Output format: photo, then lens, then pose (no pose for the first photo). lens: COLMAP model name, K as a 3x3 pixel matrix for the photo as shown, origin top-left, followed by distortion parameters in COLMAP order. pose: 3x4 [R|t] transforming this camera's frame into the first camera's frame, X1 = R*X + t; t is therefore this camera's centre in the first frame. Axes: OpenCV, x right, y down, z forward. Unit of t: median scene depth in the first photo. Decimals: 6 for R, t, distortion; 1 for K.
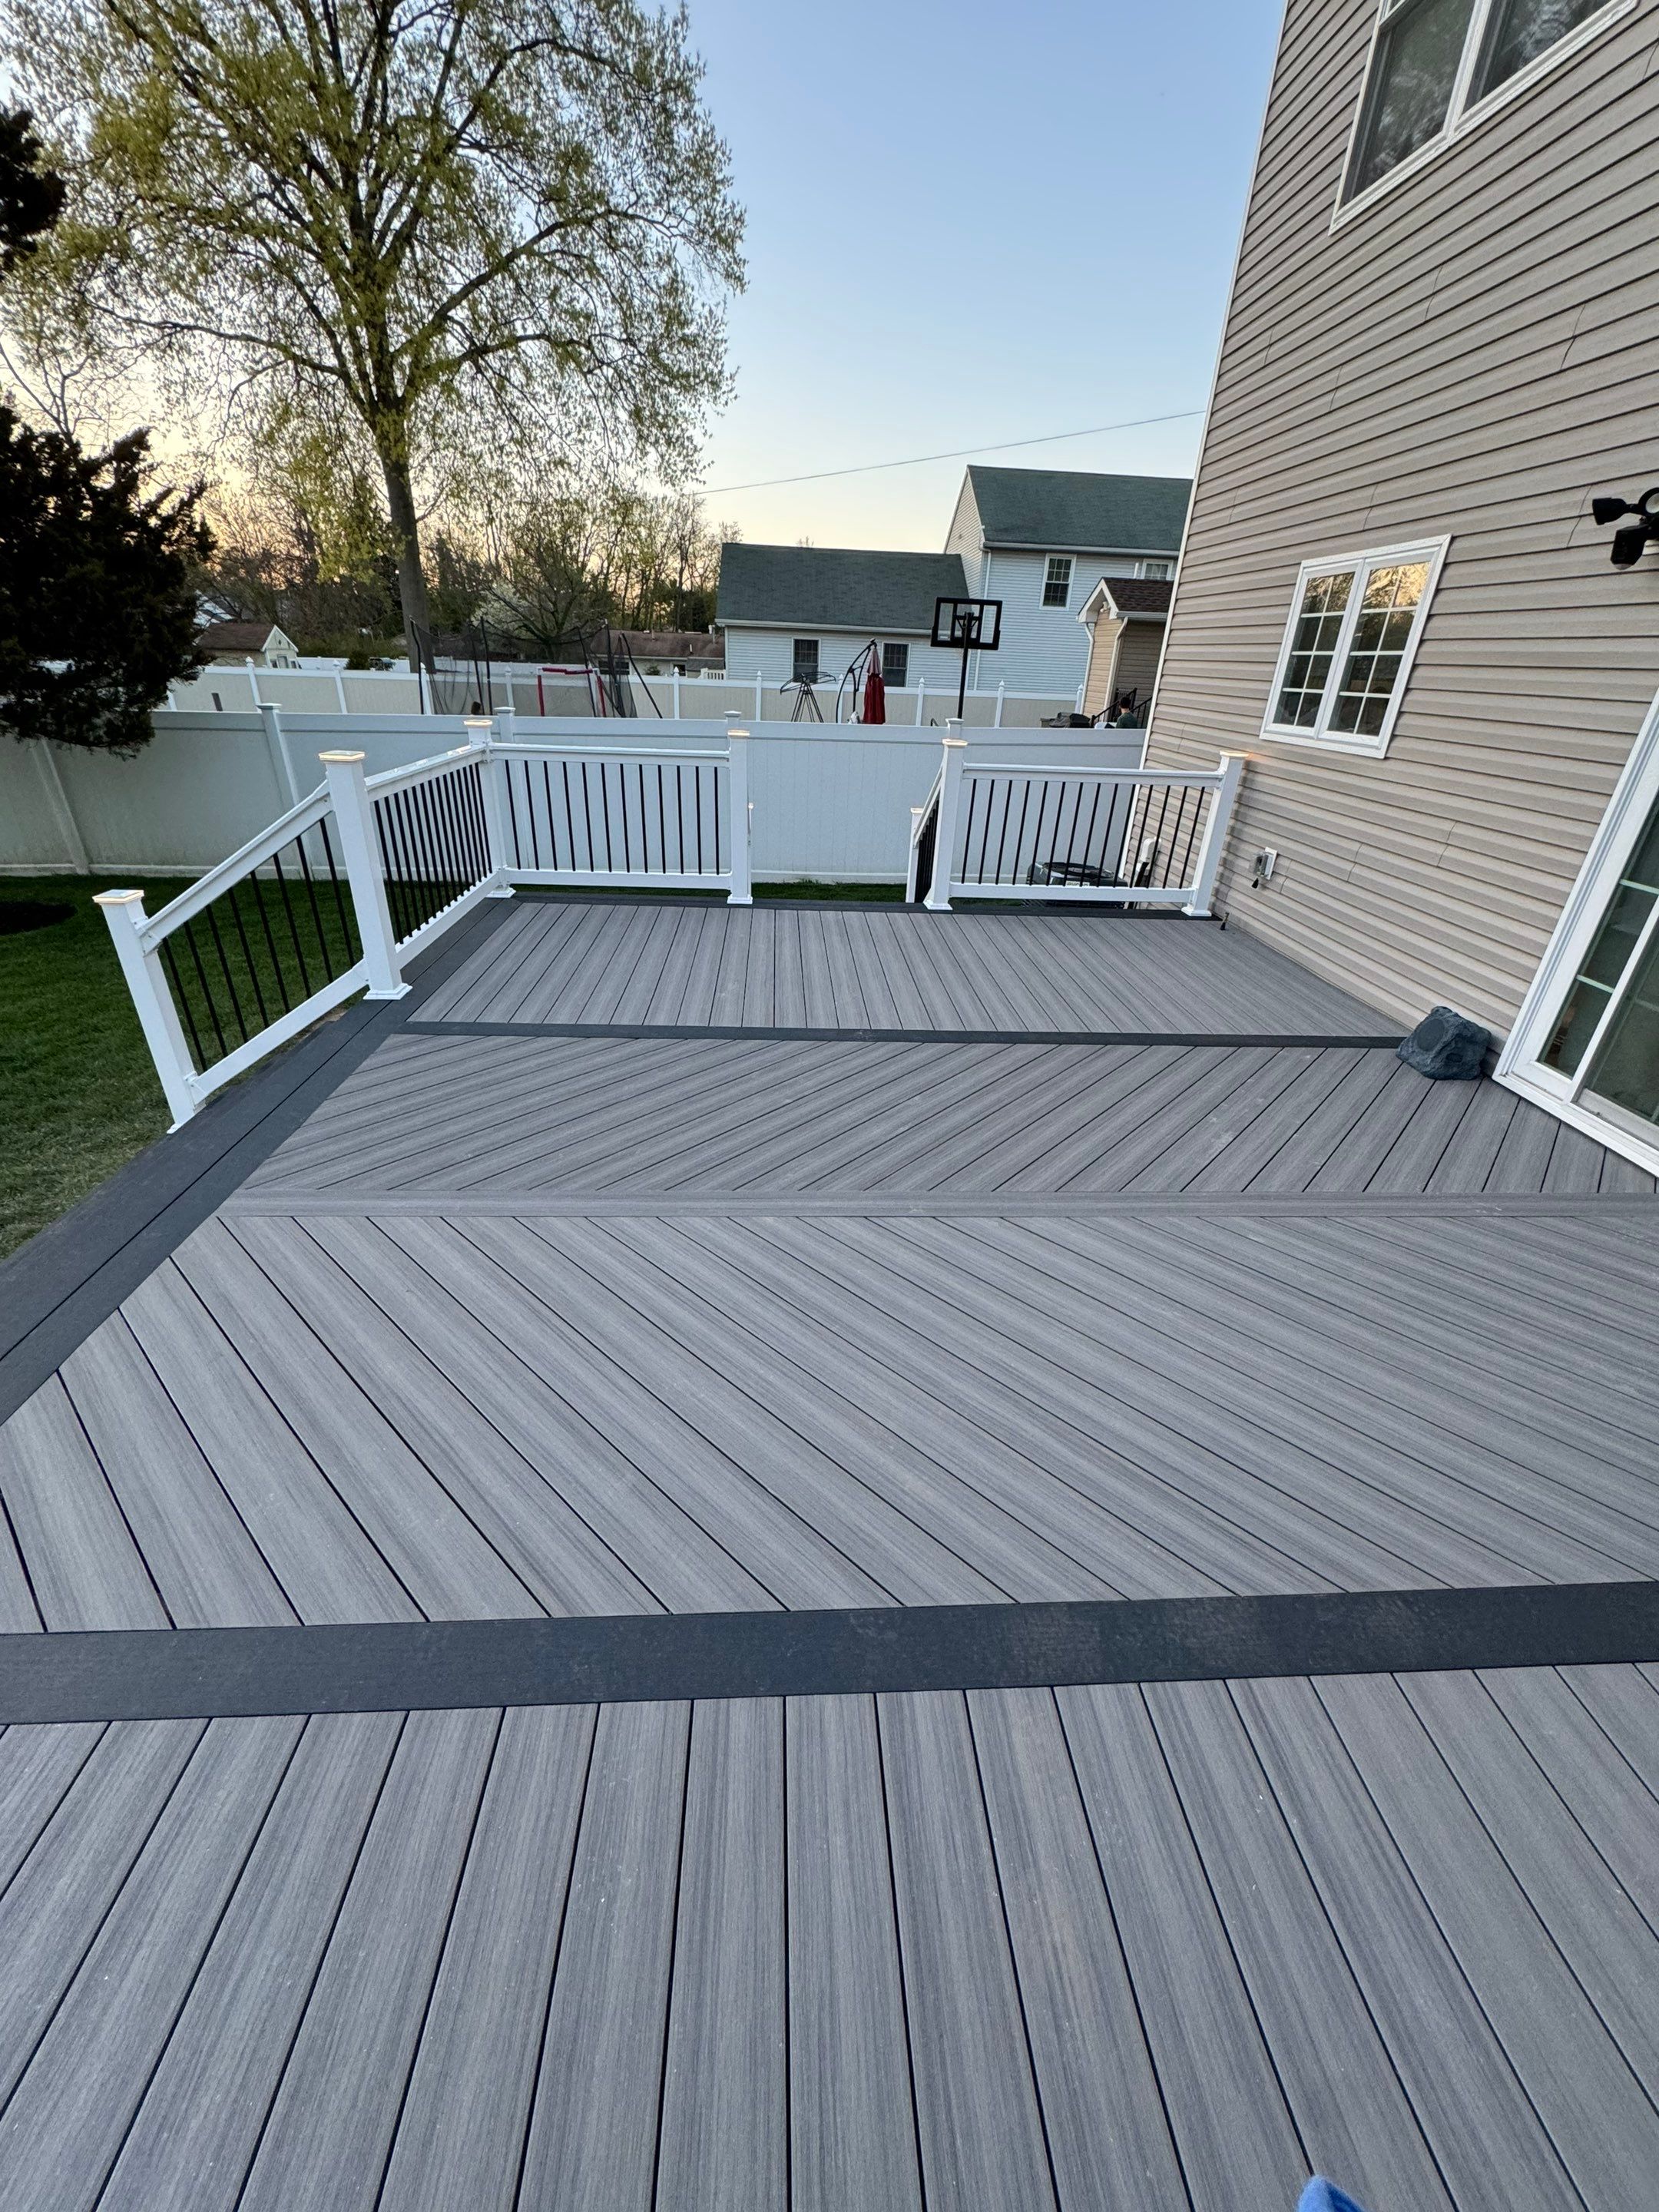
lens RADIAL K [[889.8, 0, 821.0], [0, 889.8, 1100.0], [0, 0, 1]] dist [-0.003770, -0.000635]
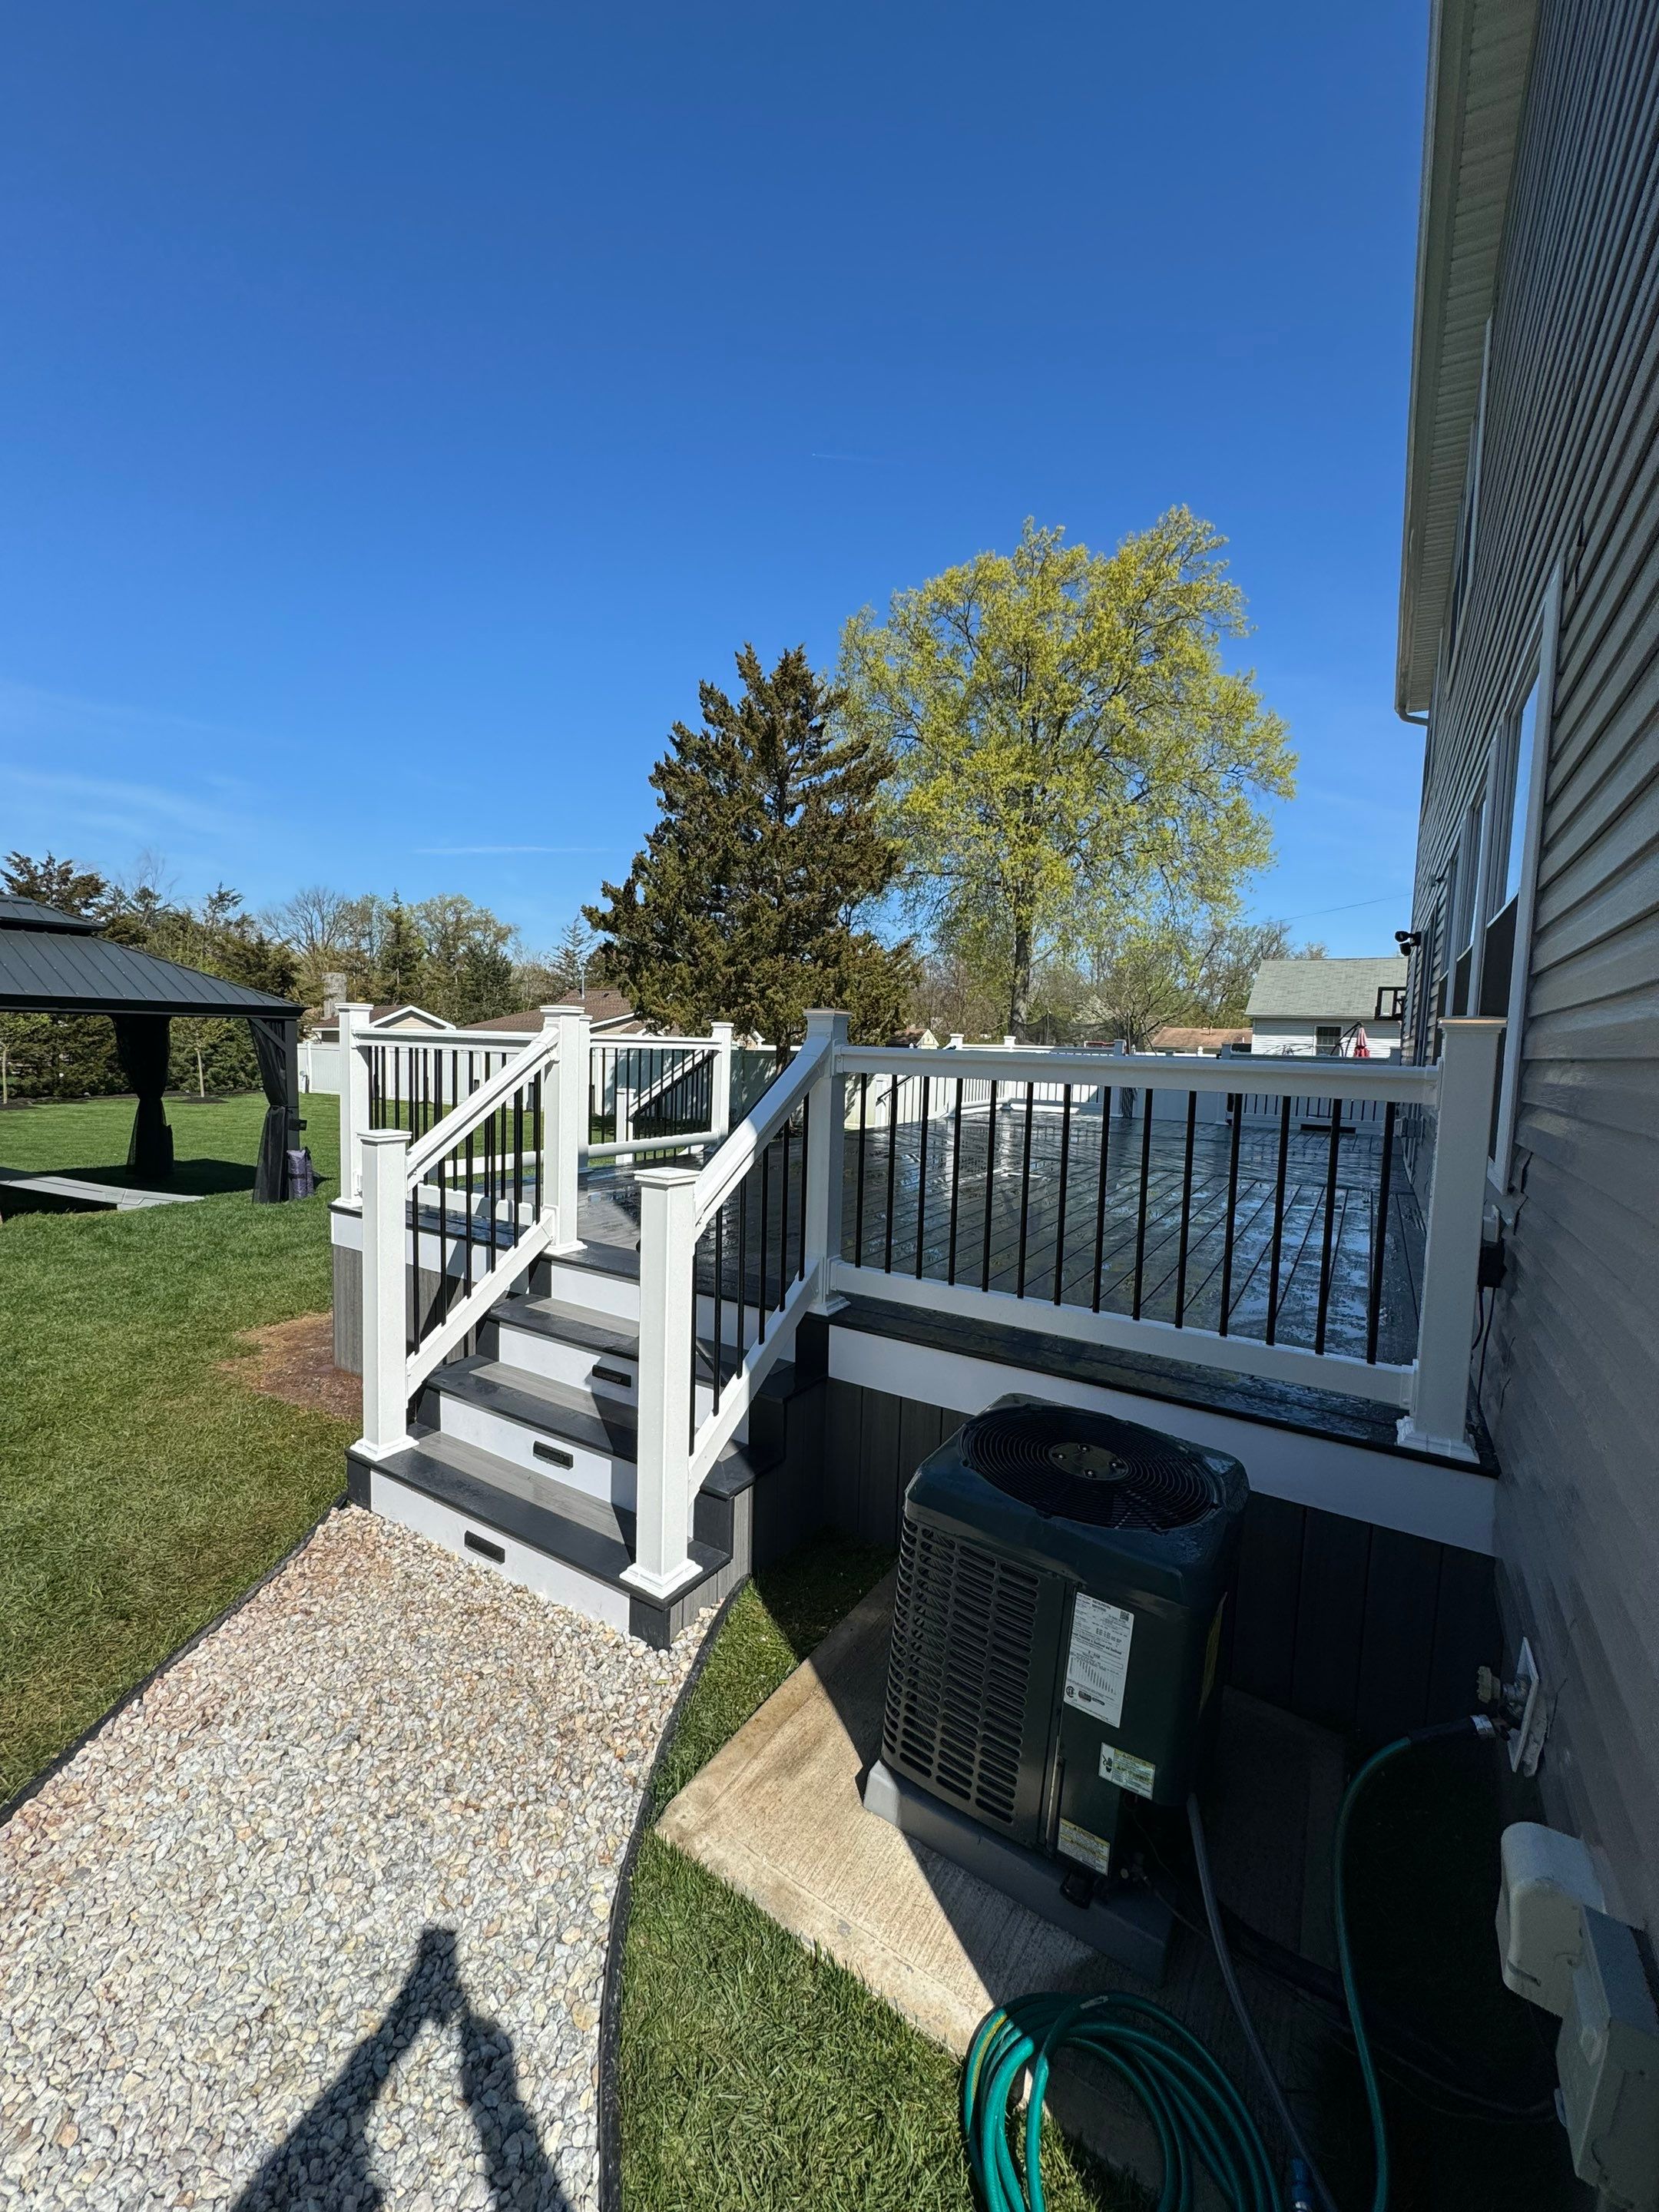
lens RADIAL K [[877.9, 0, 830.6], [0, 877.9, 1108.7], [0, 0, 1]] dist [-0.002885, -0.000377]
pose [[0.822781, 0.026916, -0.567720, 0.575970], [-0.248219, 0.915601, -0.316327, 0.655904], [0.511291, 0.401187, 0.760021, -1.036945]]
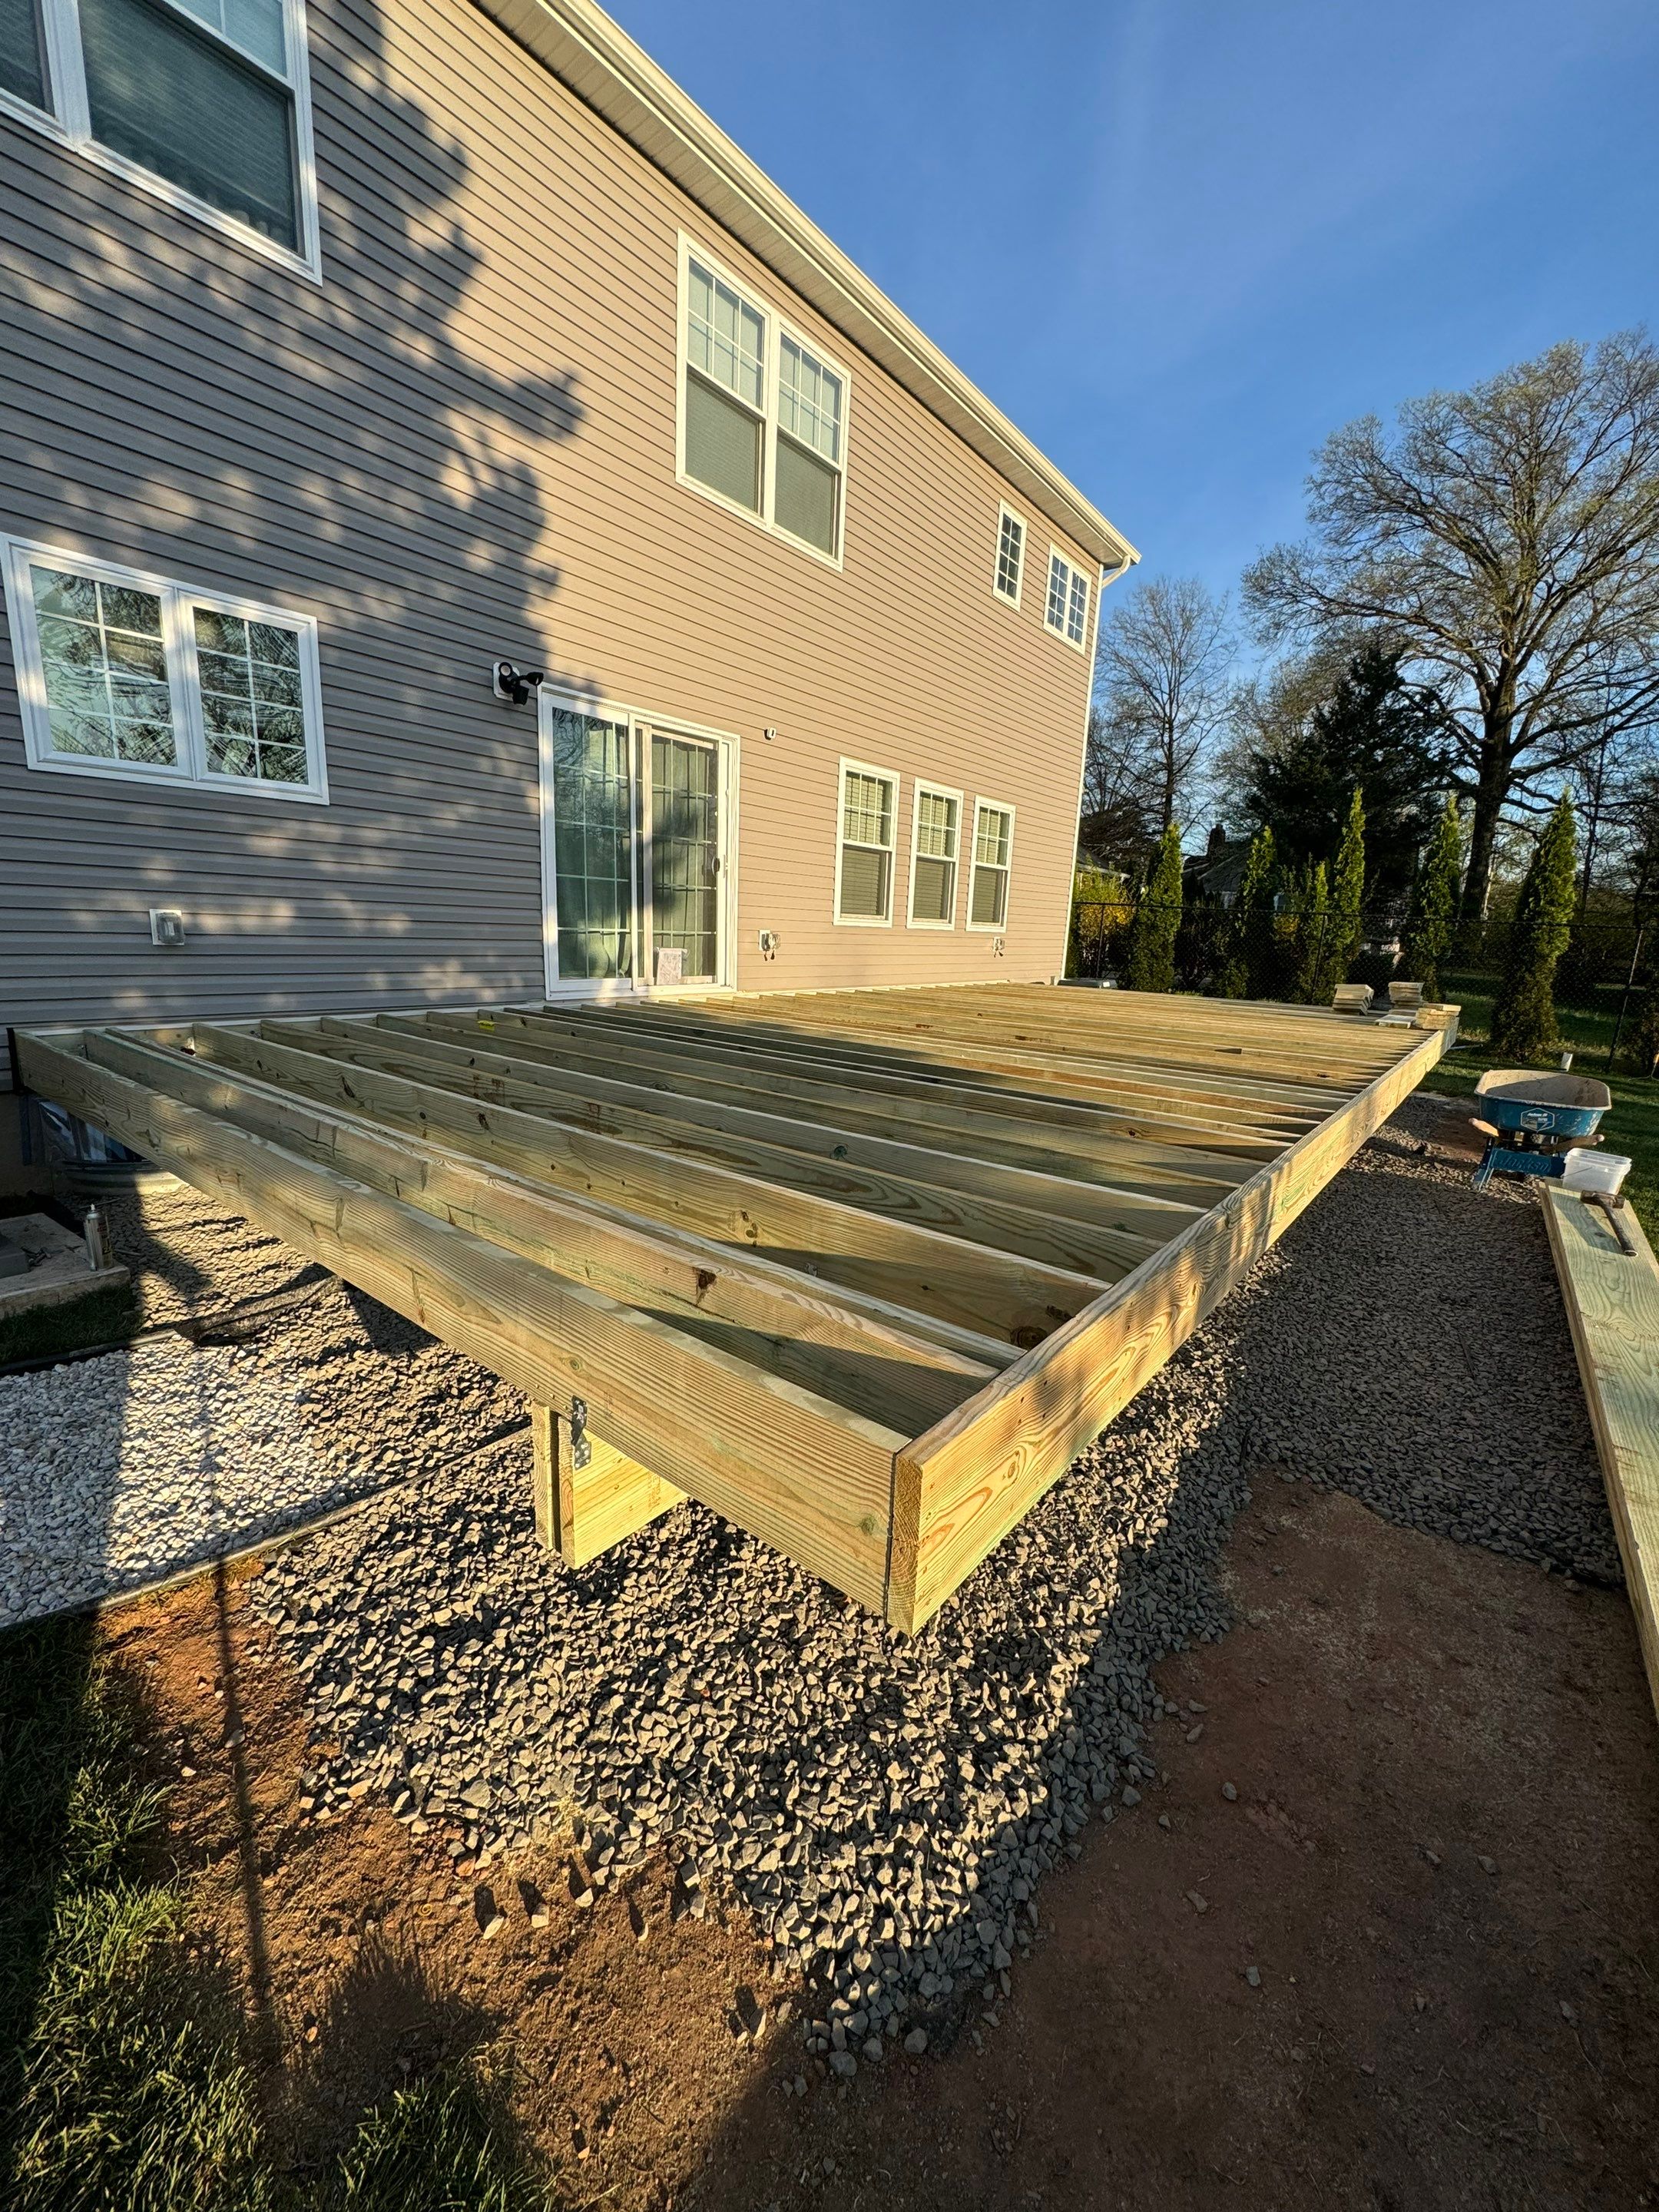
lens RADIAL K [[877.9, 0, 830.6], [0, 877.9, 1108.7], [0, 0, 1]] dist [-0.002885, -0.000377]
pose [[-0.749335, -0.207530, 0.628831, -0.508824], [0.224820, 0.813486, 0.536373, -0.437541], [-0.622859, 0.543297, -0.562917, 1.198752]]
